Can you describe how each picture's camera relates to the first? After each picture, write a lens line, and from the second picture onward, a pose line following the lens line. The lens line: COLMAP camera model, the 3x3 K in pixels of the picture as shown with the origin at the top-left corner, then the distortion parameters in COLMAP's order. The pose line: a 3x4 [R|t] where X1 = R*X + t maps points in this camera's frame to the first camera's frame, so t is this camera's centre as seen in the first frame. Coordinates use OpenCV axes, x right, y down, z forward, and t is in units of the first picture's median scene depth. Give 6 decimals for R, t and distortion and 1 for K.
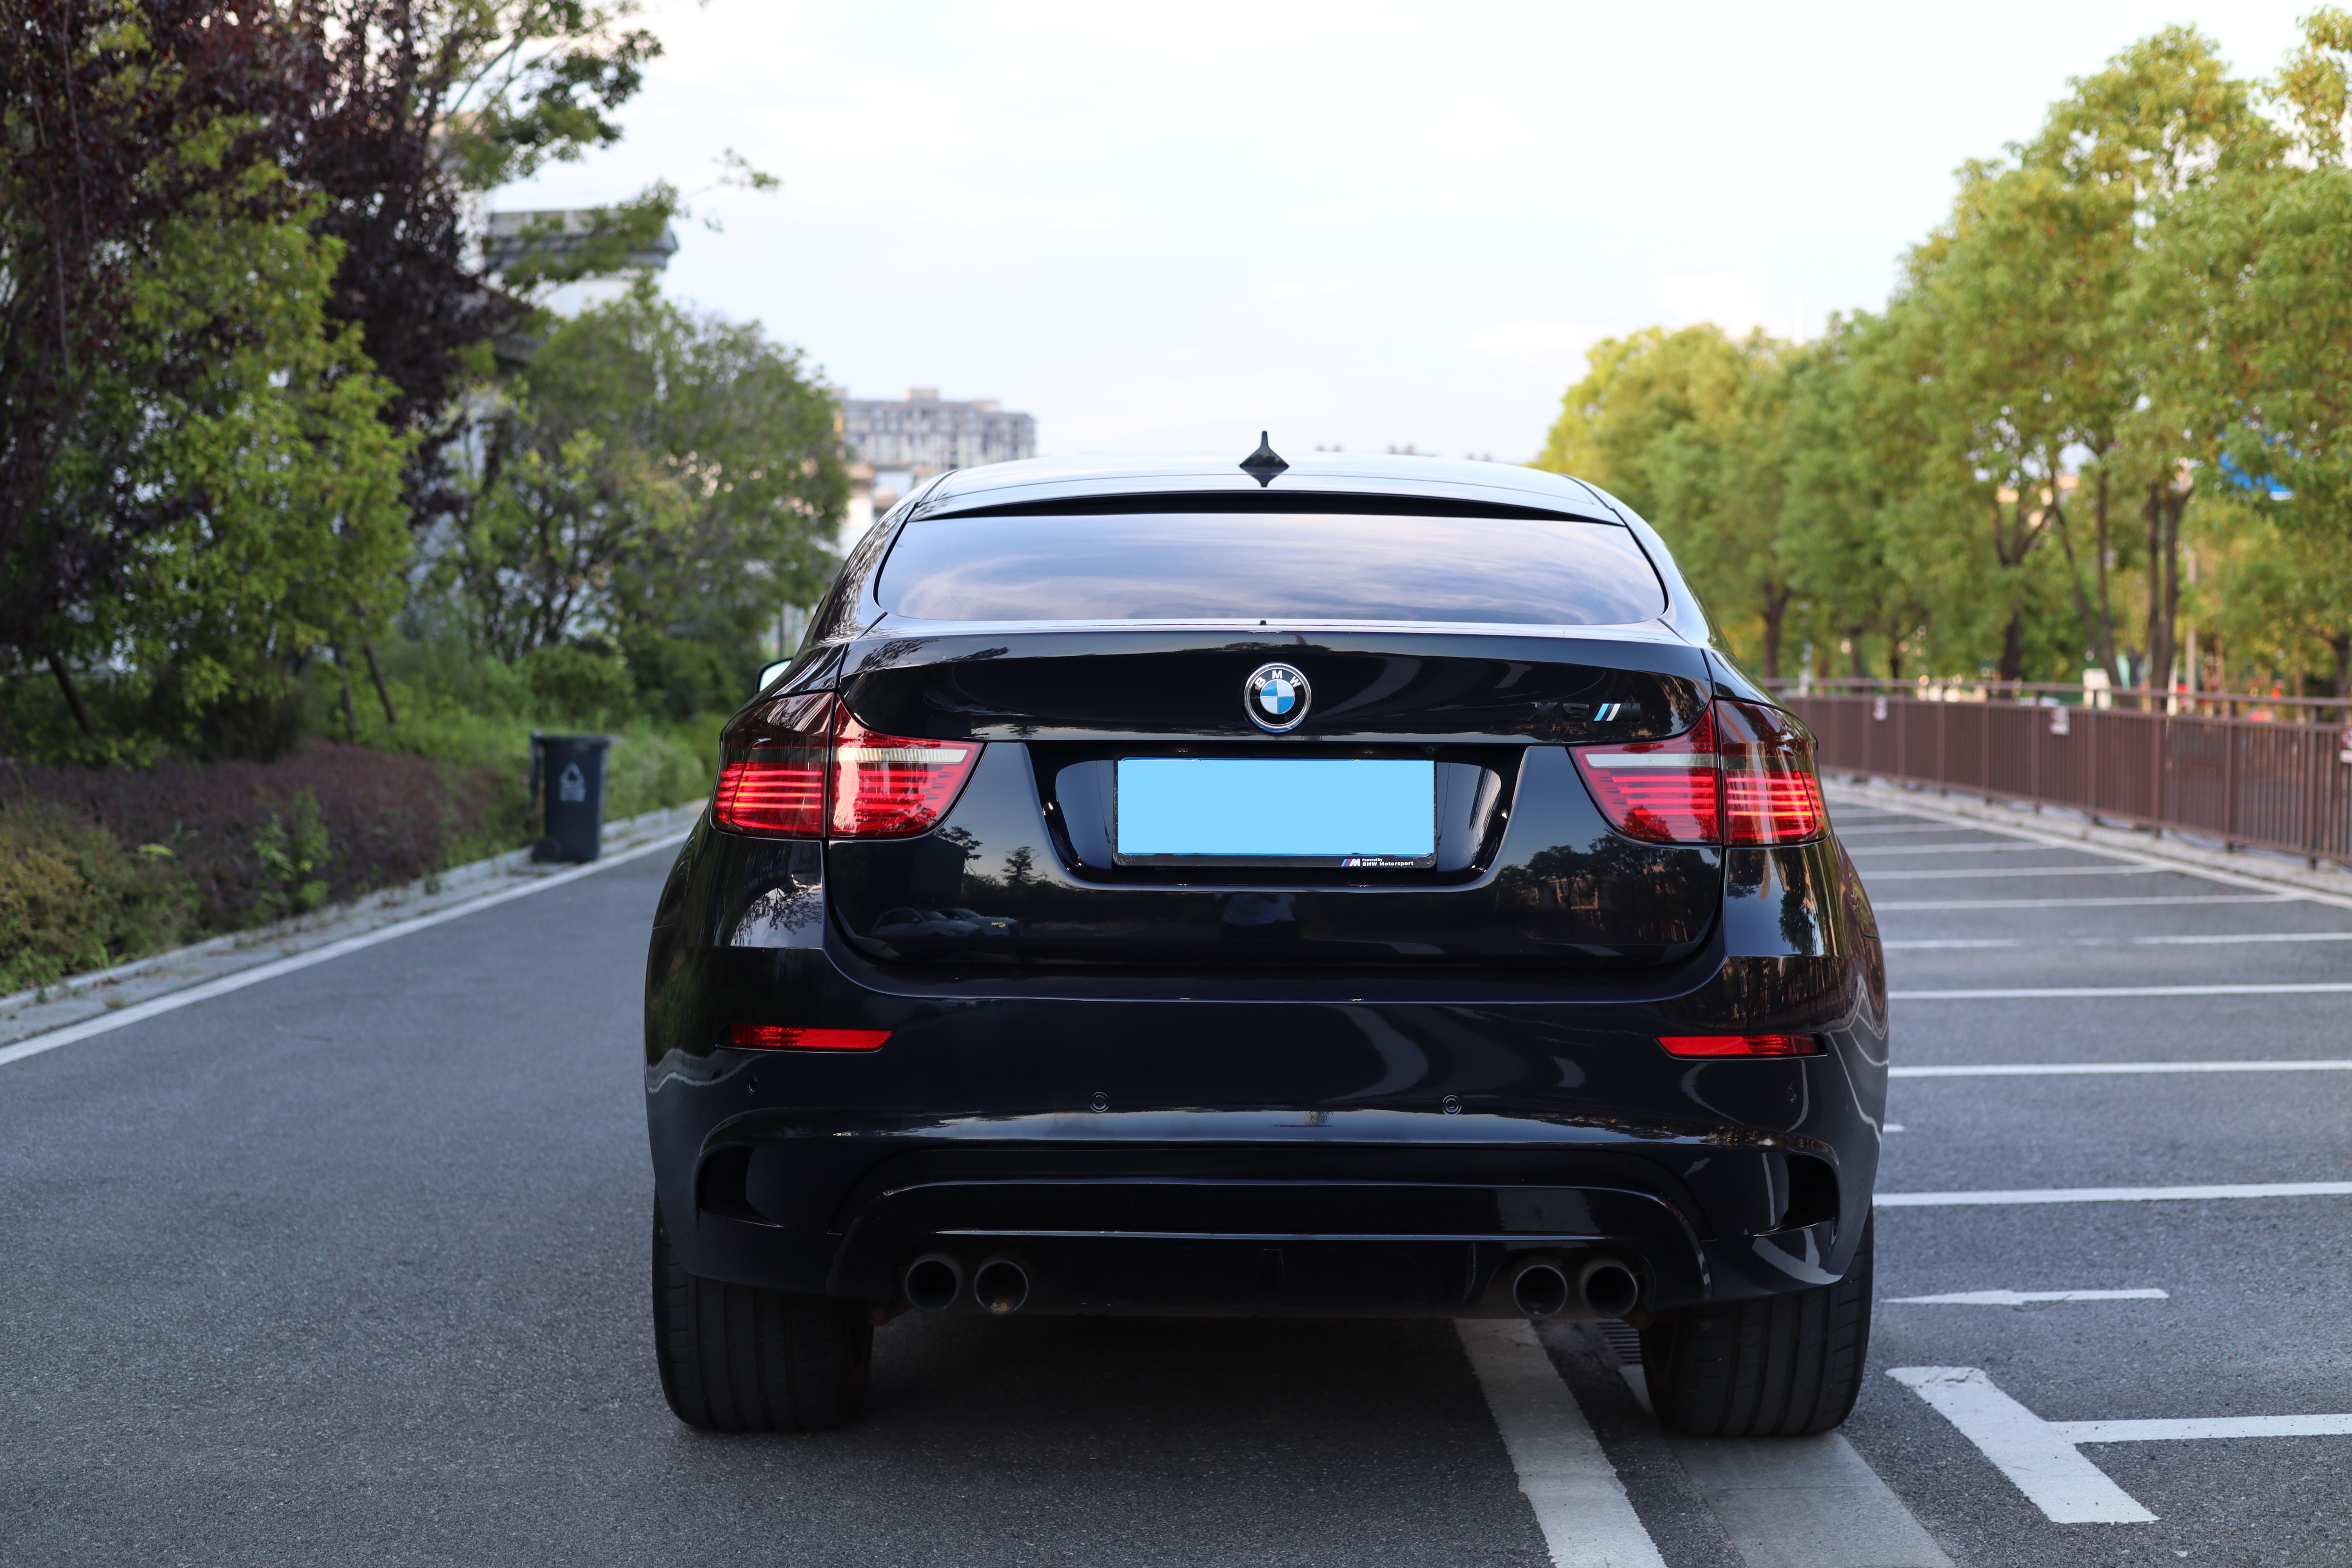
lens RADIAL K [[3393.1, 0, 1176.0], [0, 3393.1, 784.0], [0, 0, 1]] dist [0.015740, -0.620188]
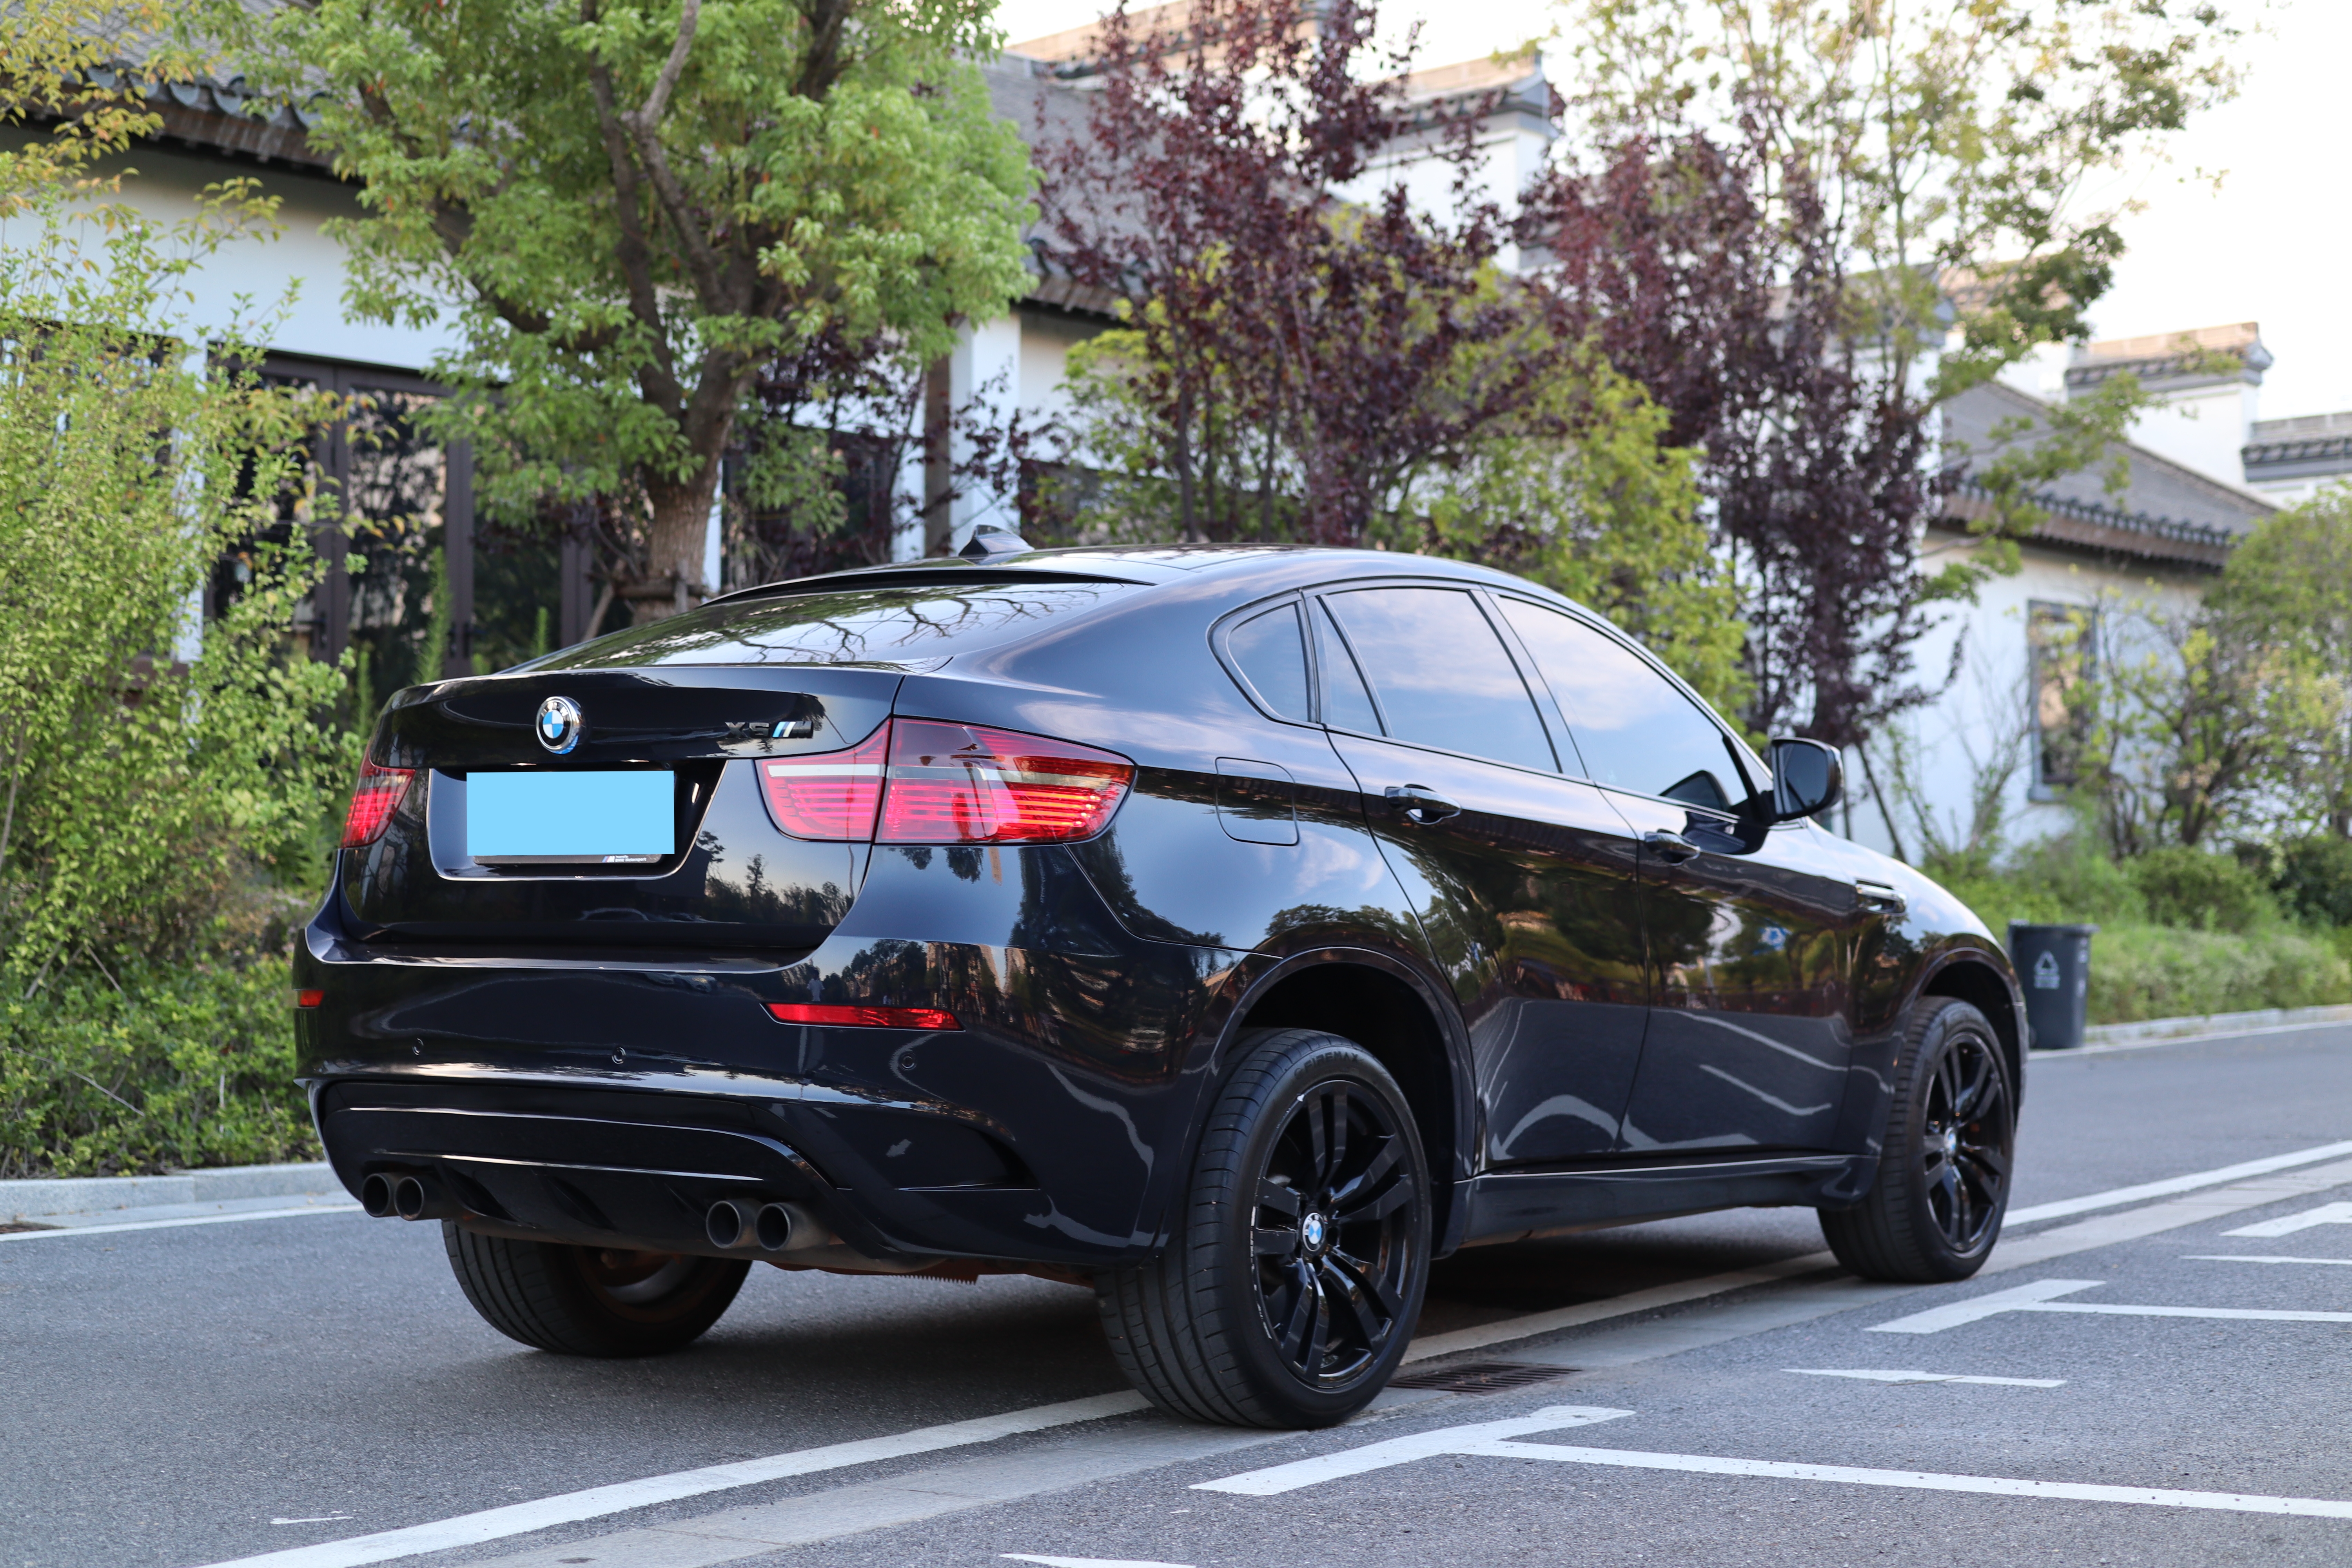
lens RADIAL K [[3393.1, 0, 1176.0], [0, 3393.1, 784.0], [0, 0, 1]] dist [0.015740, -0.620188]
pose [[0.809992, -0.027457, -0.585798, 0.201696], [-0.015288, 0.997575, -0.067896, 0.016493], [0.586242, 0.063951, 0.807608, 0.028964]]
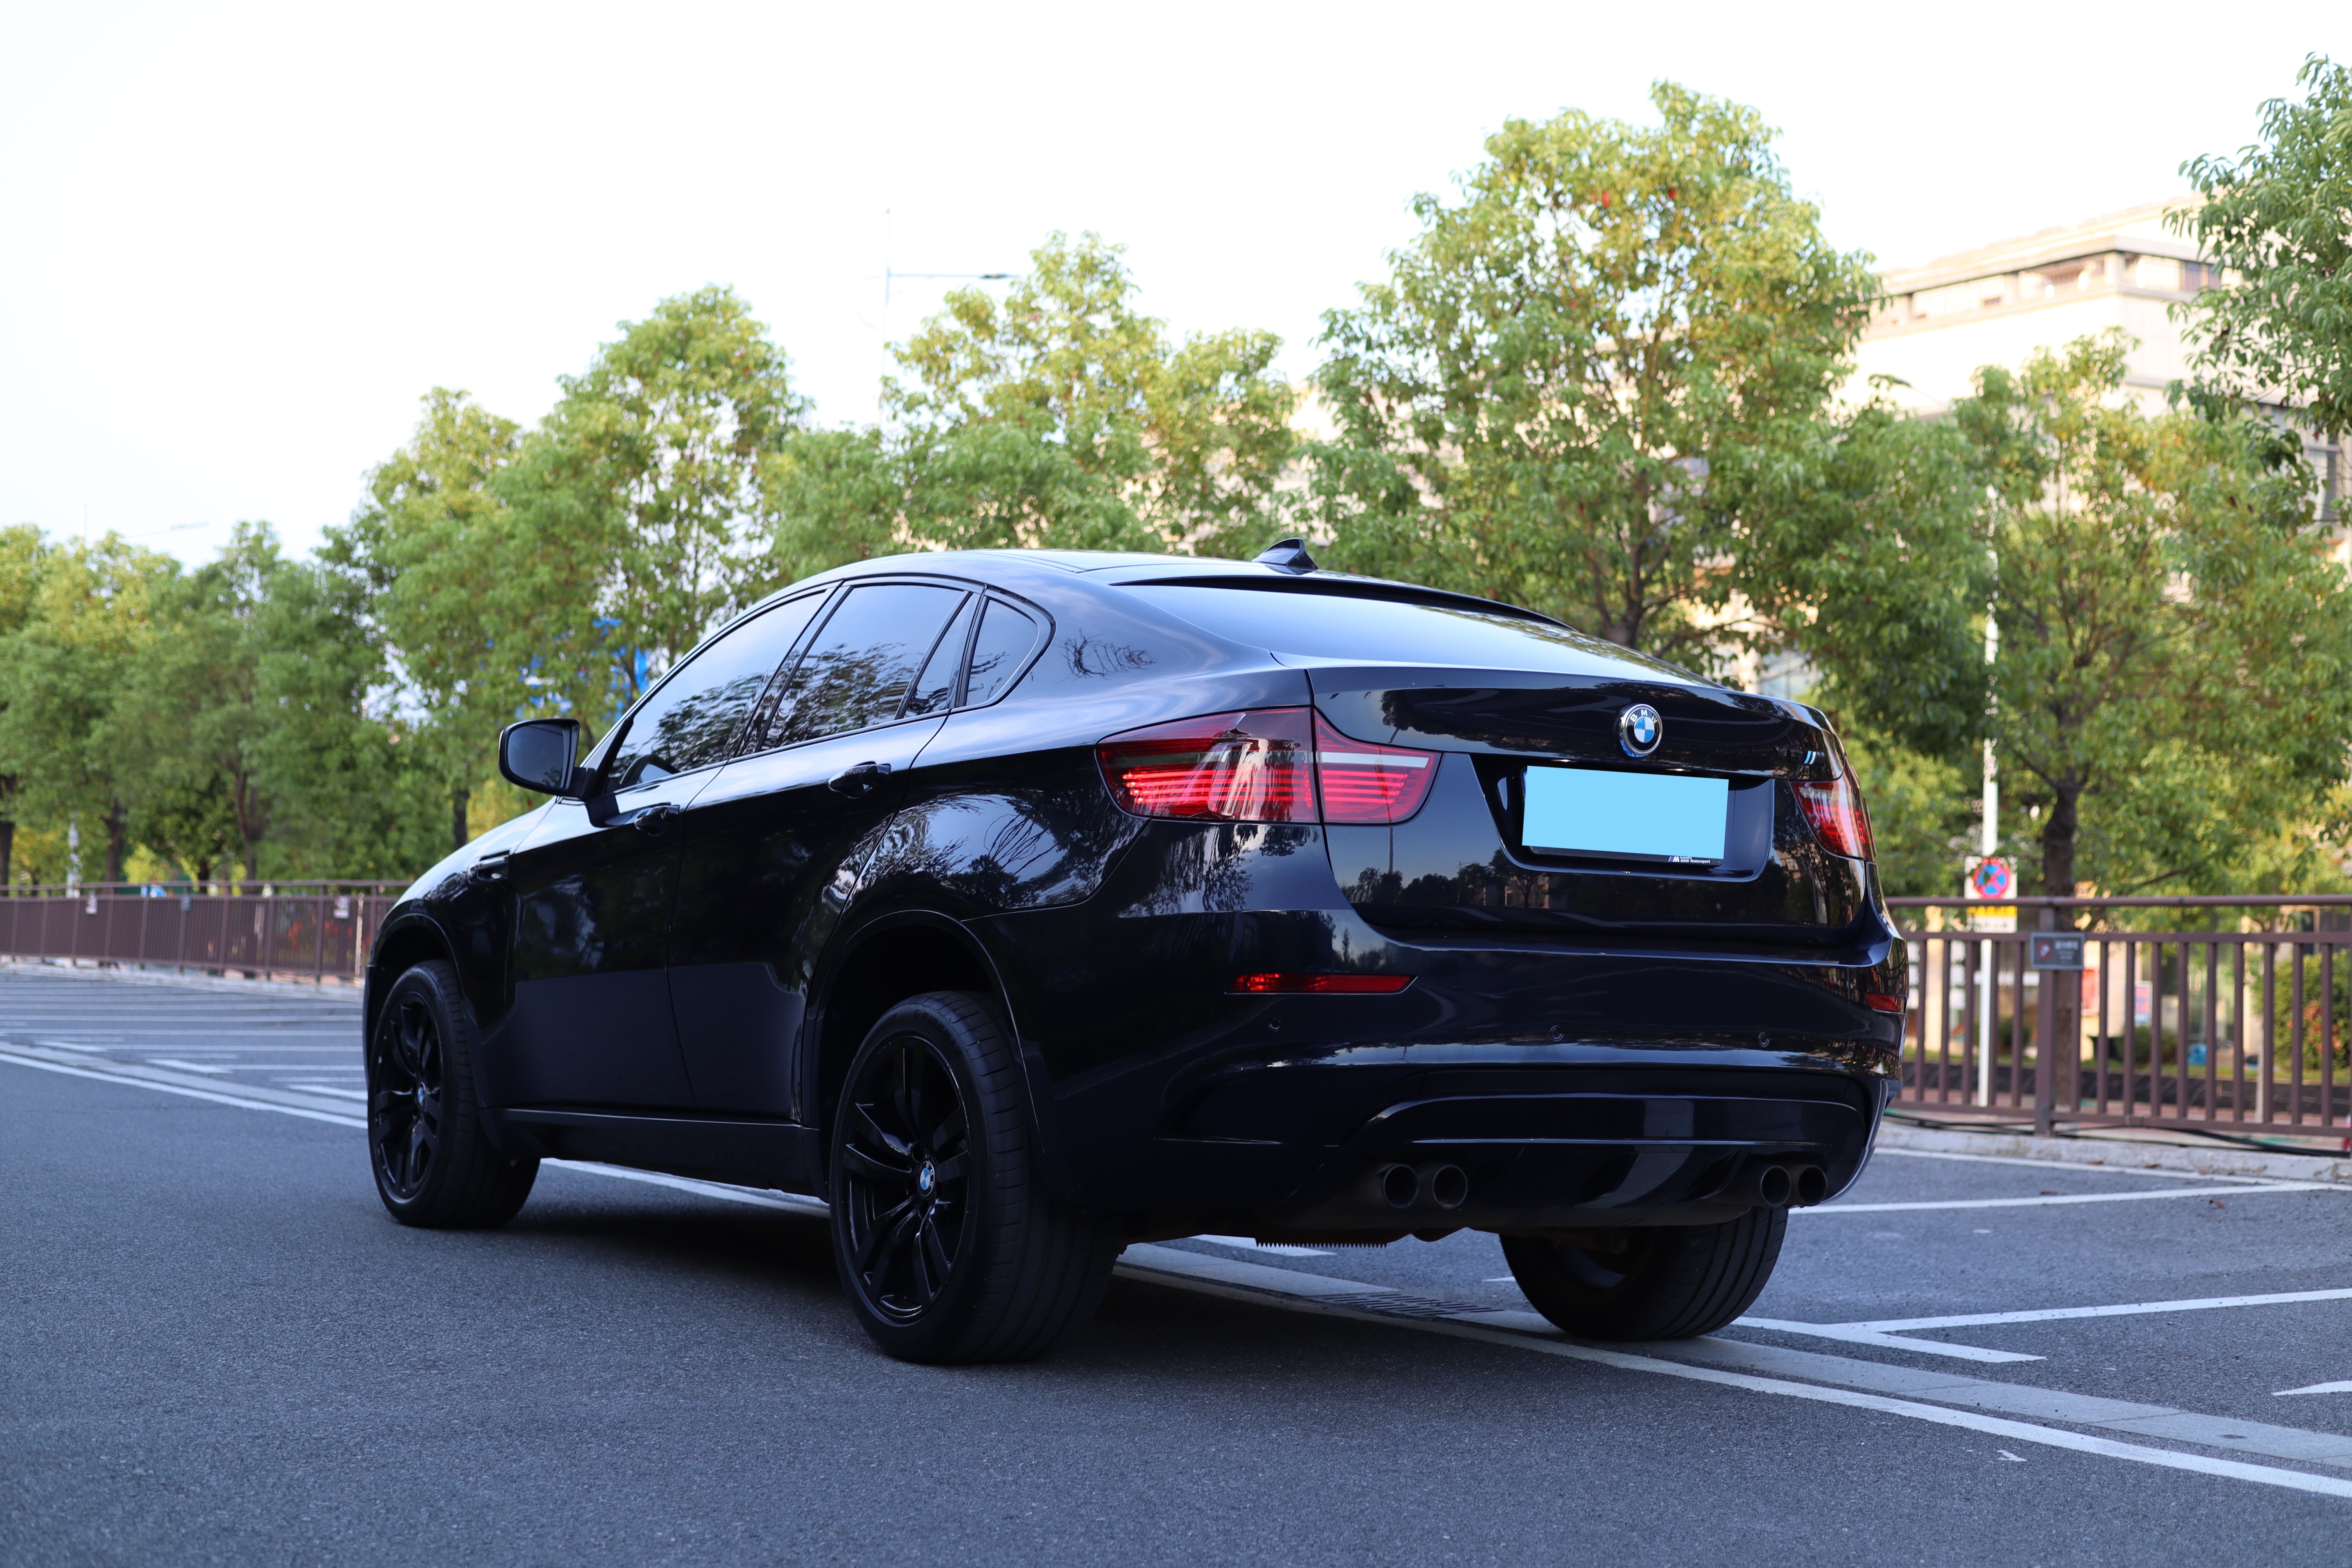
lens RADIAL K [[3393.1, 0, 1176.0], [0, 3393.1, 784.0], [0, 0, 1]] dist [0.015740, -0.620188]
pose [[0.850759, 0.054878, 0.522684, -0.175010], [-0.017277, 0.996916, -0.076548, 0.021418], [-0.525272, 0.056093, 0.849083, -0.004821]]
